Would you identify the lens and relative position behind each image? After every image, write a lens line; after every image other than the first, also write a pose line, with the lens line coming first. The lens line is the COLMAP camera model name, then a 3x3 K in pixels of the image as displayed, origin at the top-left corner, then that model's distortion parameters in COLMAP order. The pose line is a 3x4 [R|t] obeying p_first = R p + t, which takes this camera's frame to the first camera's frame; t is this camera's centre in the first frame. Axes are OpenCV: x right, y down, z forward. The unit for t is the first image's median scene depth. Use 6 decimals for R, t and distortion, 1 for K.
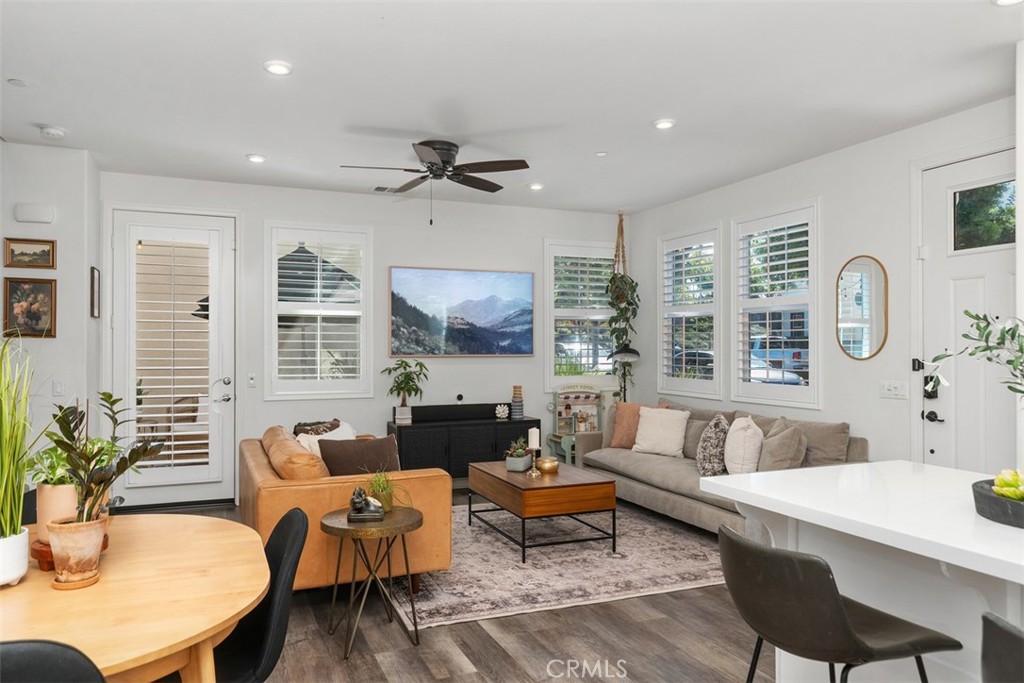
lens RADIAL K [[705.8, 0, 510.9], [0, 705.8, 344.0], [0, 0, 1]] dist [-0.000200, -0.000010]
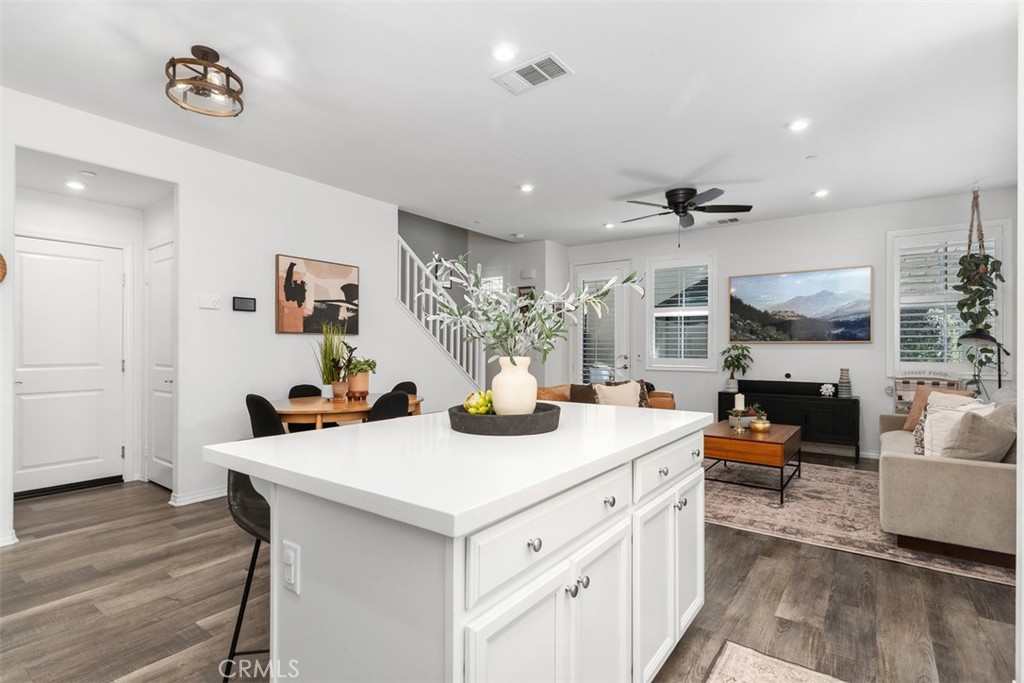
lens RADIAL K [[496.4, 0, 505.0], [0, 496.4, 344.6], [0, 0, 1]] dist [0.002239, 0.000342]
pose [[0.510272, -0.001937, -0.860011, 0.472945], [0.001378, 0.999998, -0.001435, 0.024226], [0.860012, -0.000452, 0.510273, 0.142847]]
